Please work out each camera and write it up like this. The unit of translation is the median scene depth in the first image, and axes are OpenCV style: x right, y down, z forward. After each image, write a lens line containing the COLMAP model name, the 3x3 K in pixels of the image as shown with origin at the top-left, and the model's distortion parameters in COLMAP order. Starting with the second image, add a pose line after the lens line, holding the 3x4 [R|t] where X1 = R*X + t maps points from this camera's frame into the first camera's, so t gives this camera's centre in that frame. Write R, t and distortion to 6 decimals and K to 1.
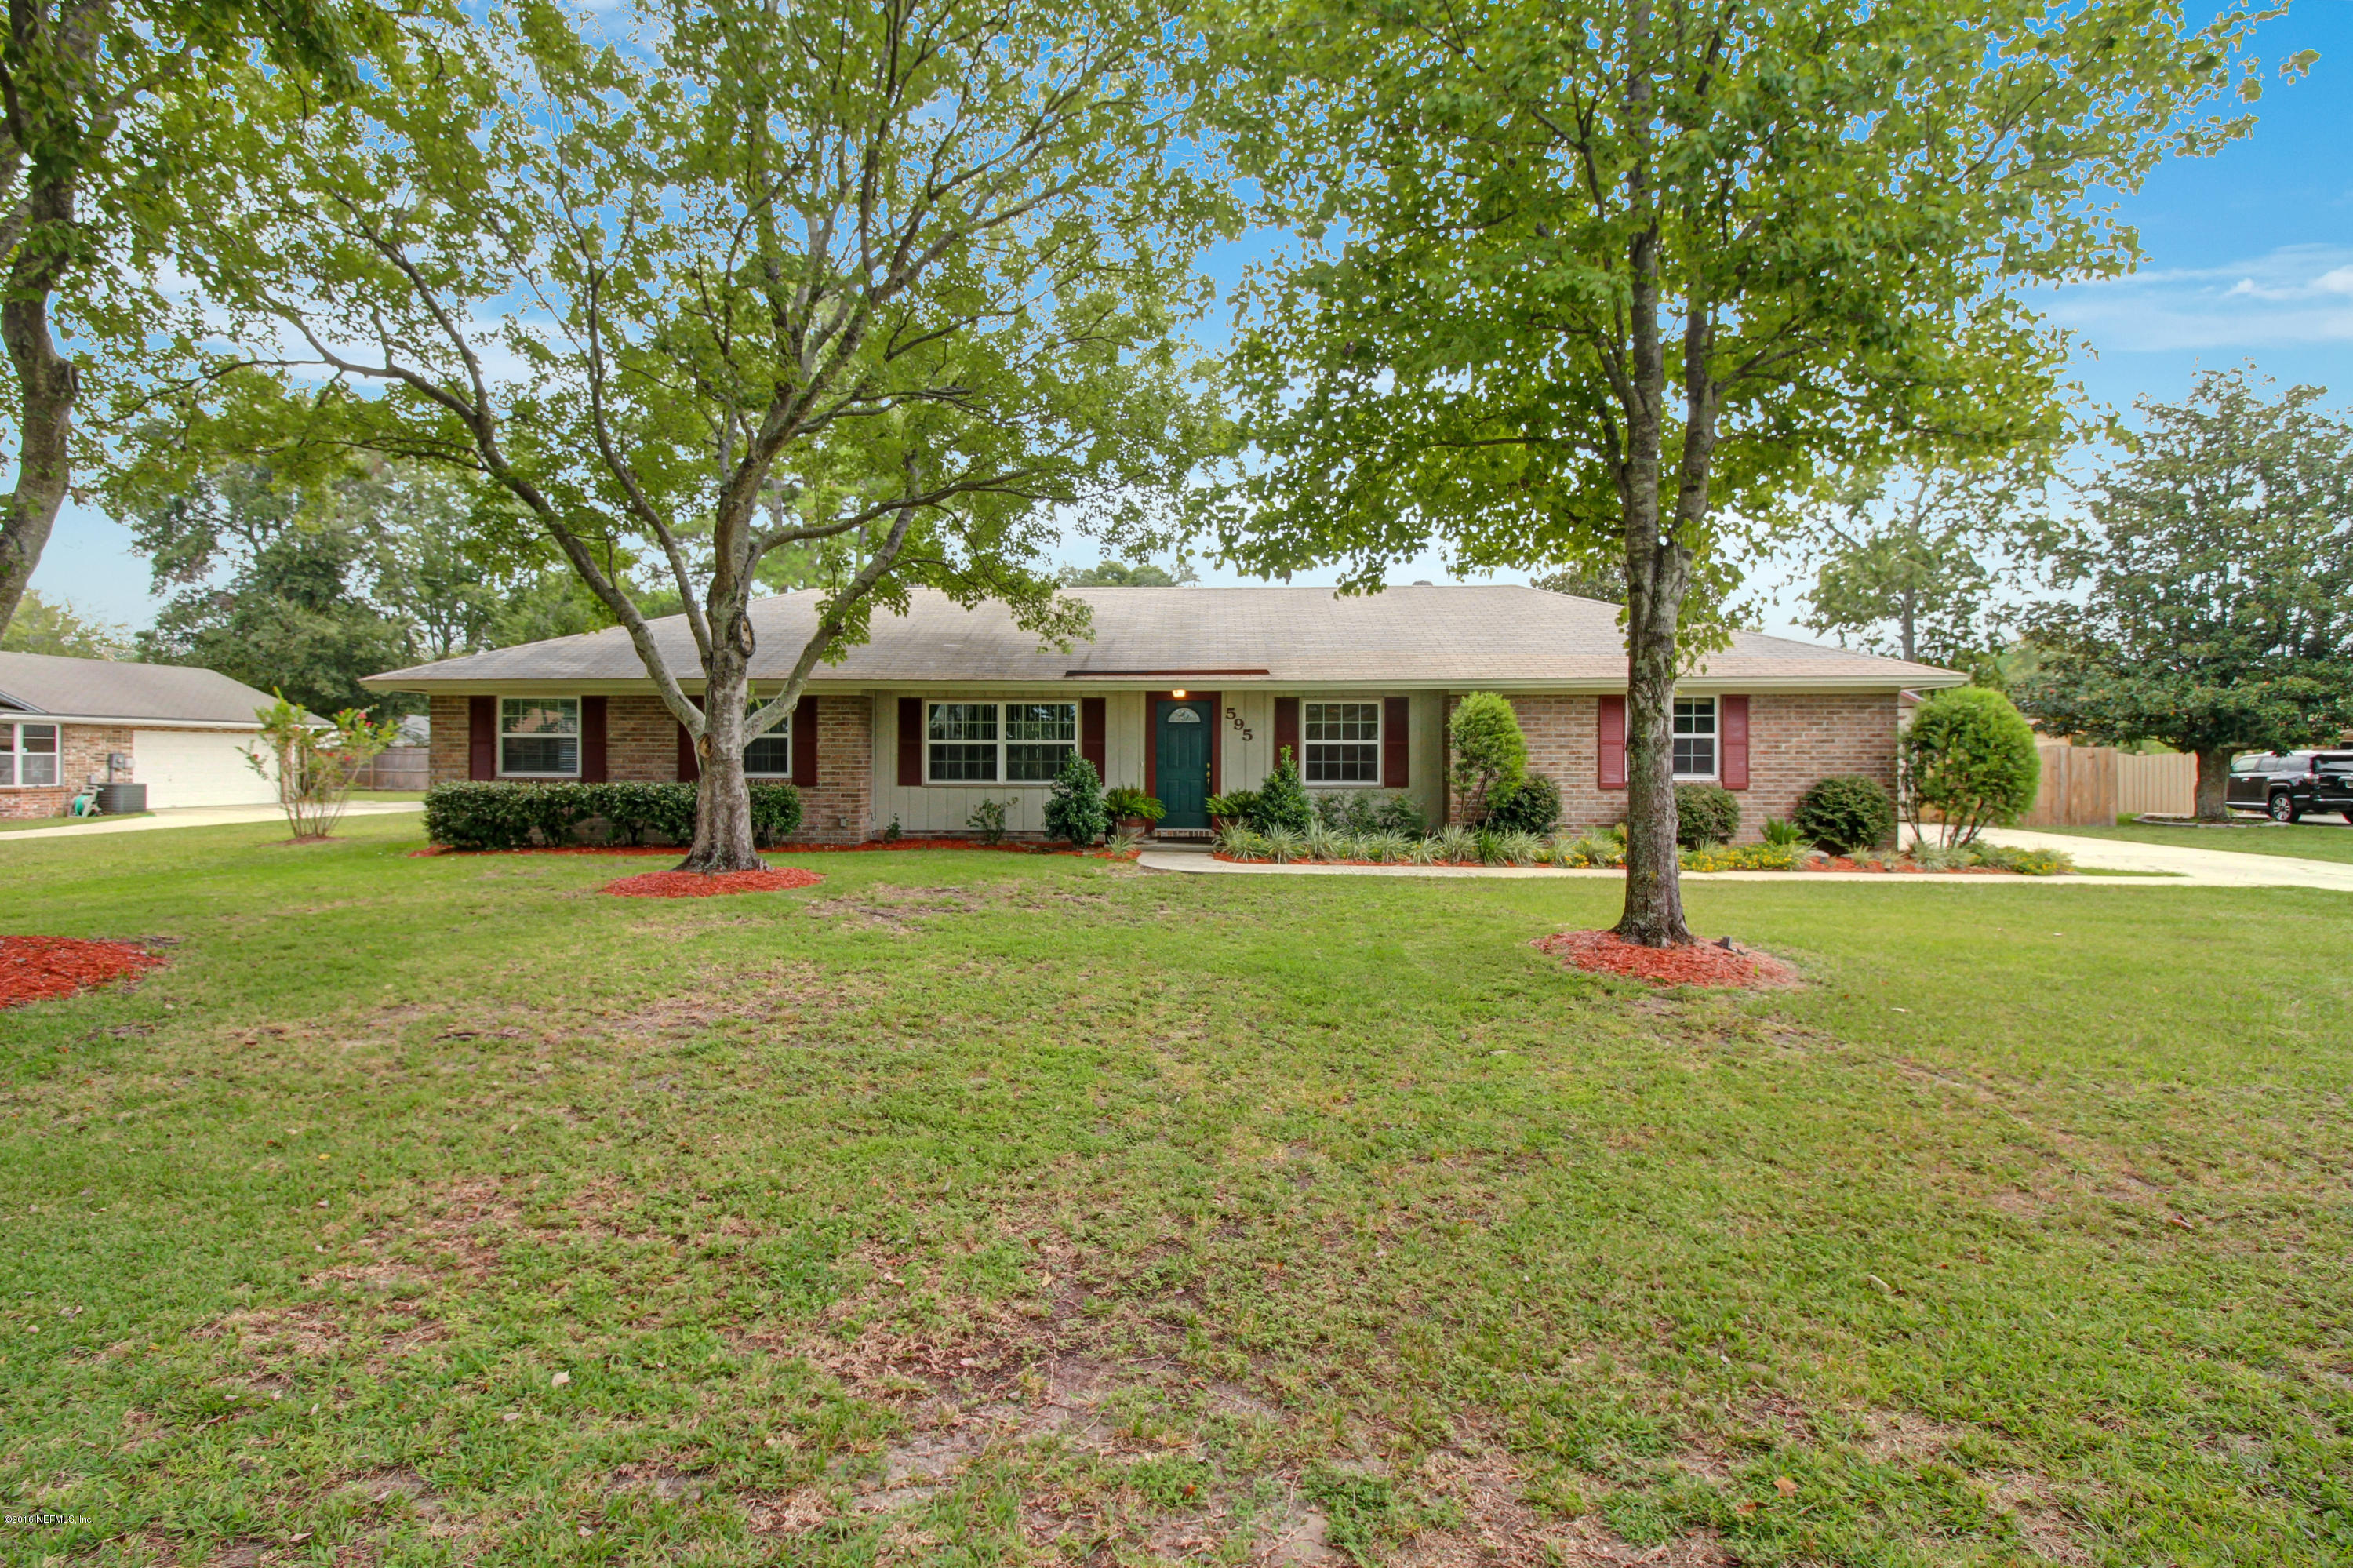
lens RADIAL K [[1063.0, 0, 1176.5], [0, 1063.0, 784.0], [0, 0, 1]] dist [-0.000465, -0.000025]
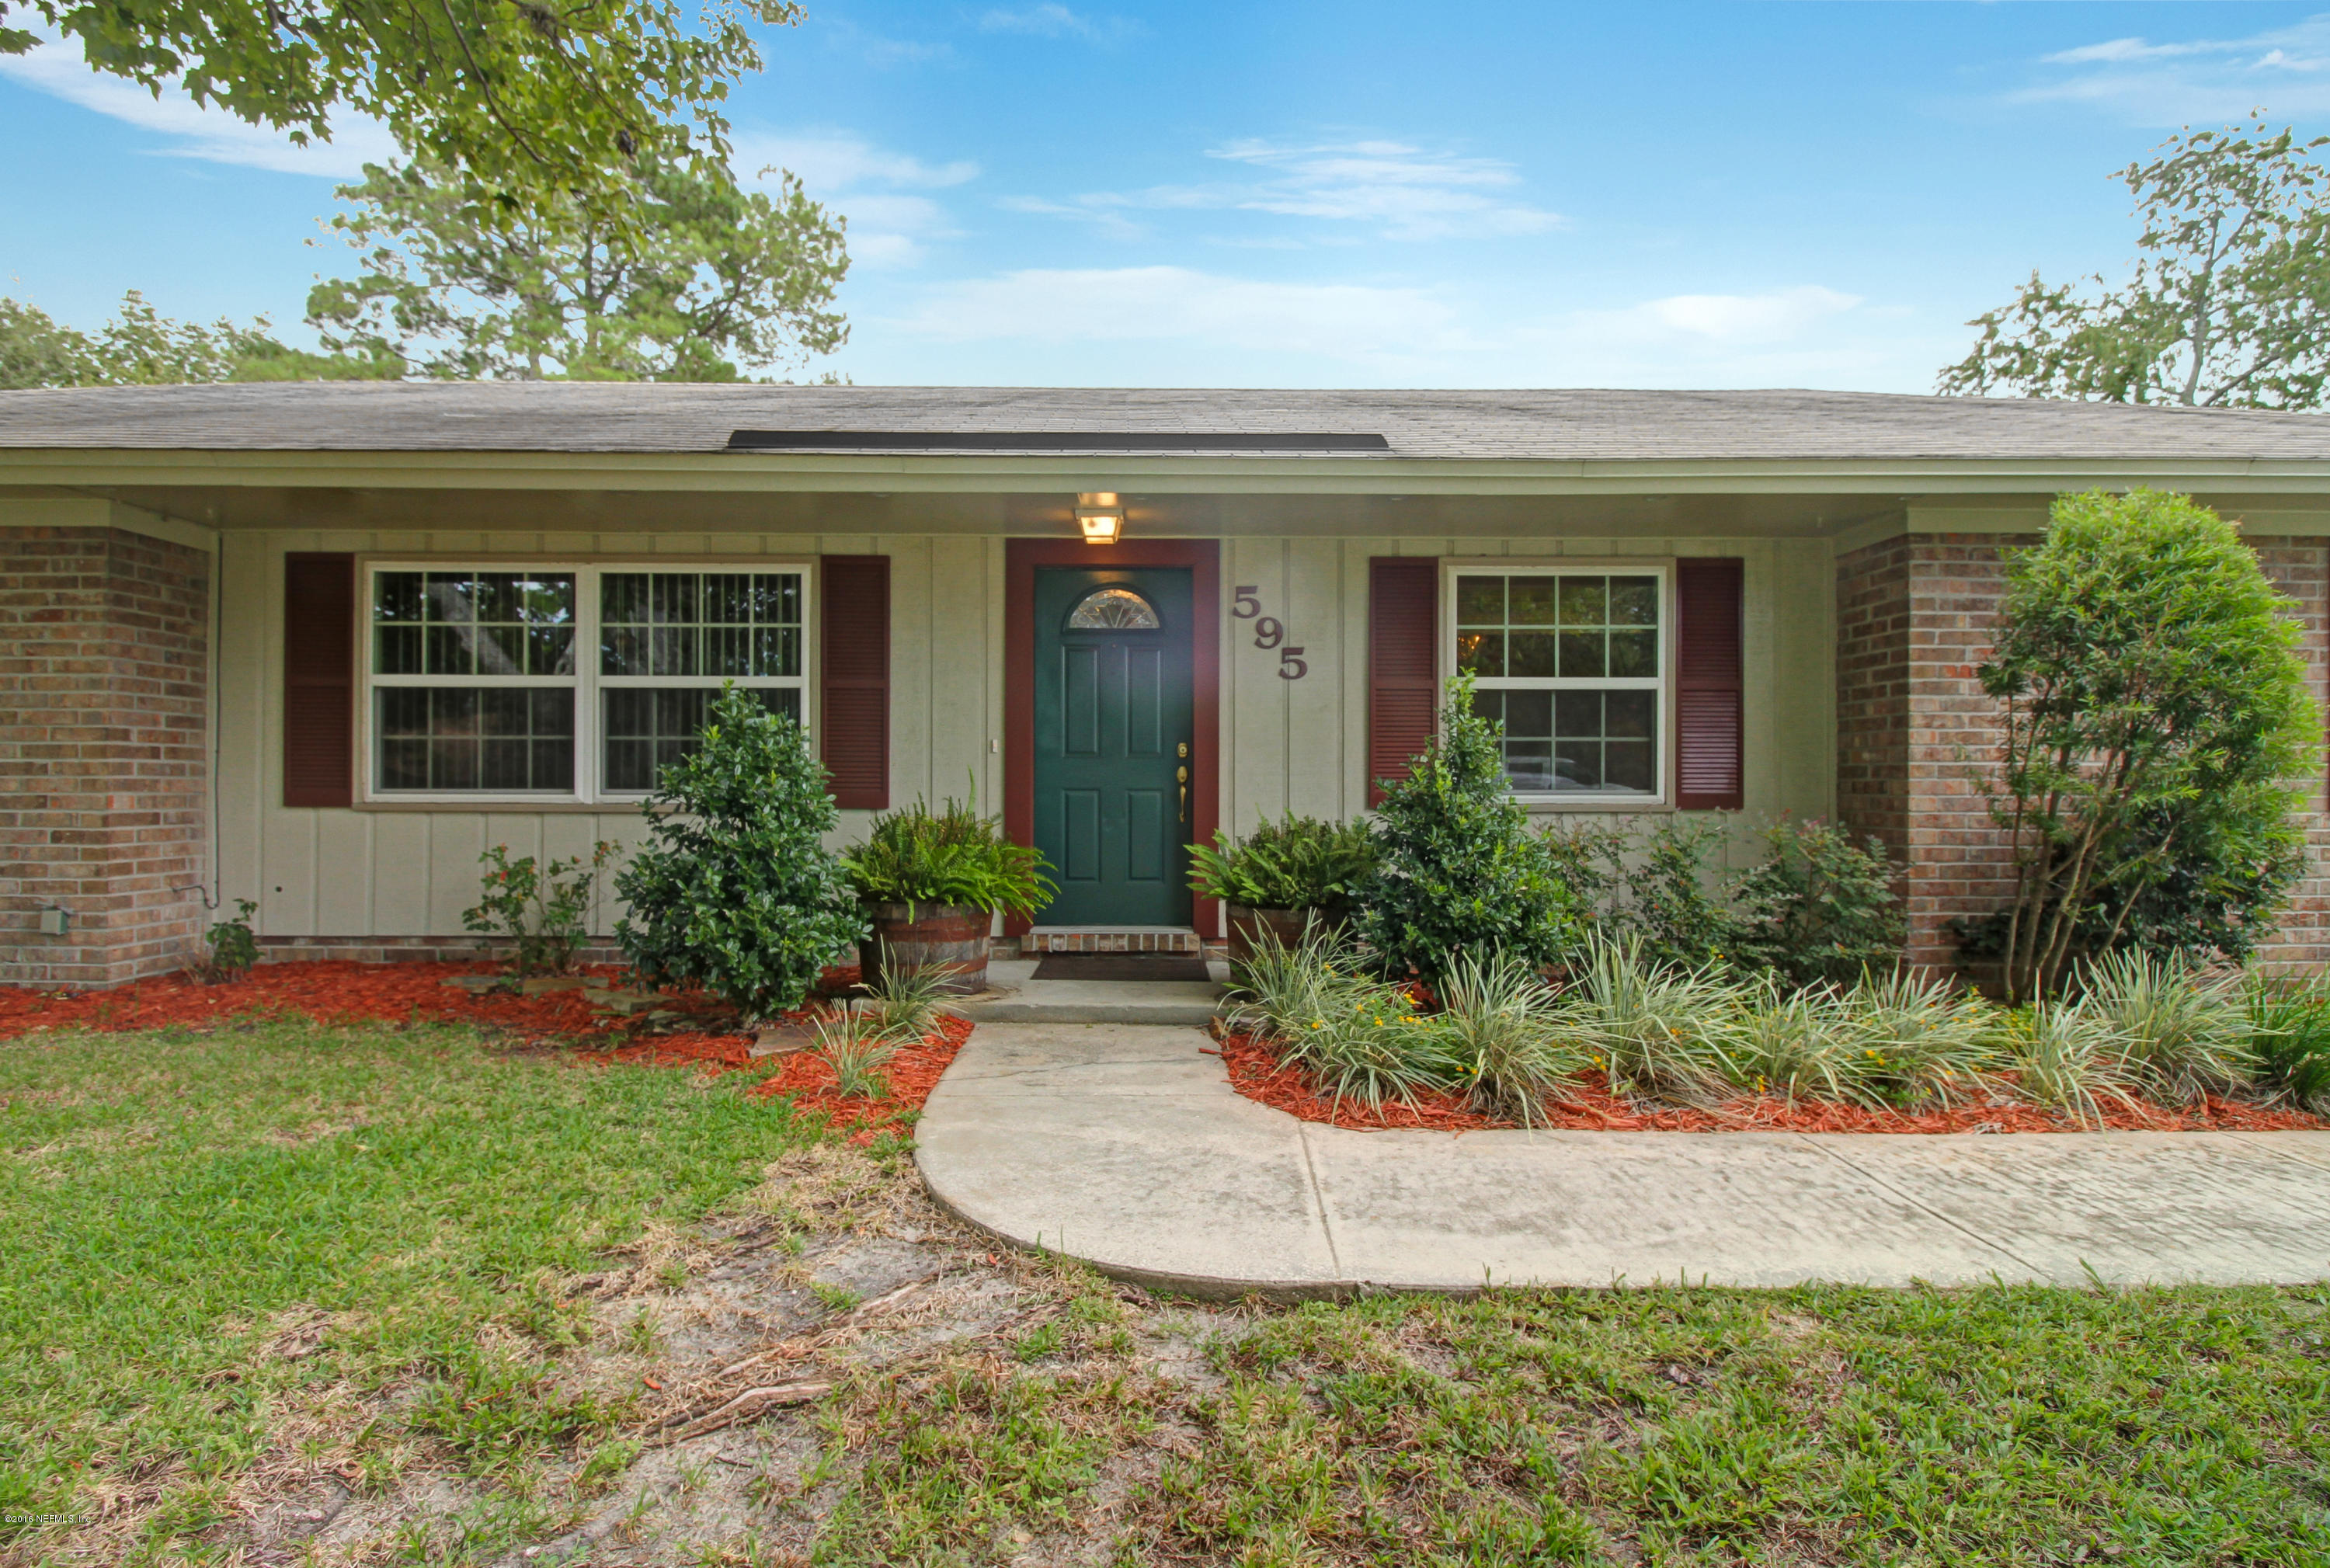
lens RADIAL K [[1065.7, 0, 1165.0], [0, 1065.7, 784.0], [0, 0, 1]] dist [0.000218, -0.000026]
pose [[0.998426, 0.000067, 0.056087, 0.004149], [0.001197, 0.999746, -0.022496, 0.002358], [-0.056074, 0.022527, 0.998172, 0.657015]]
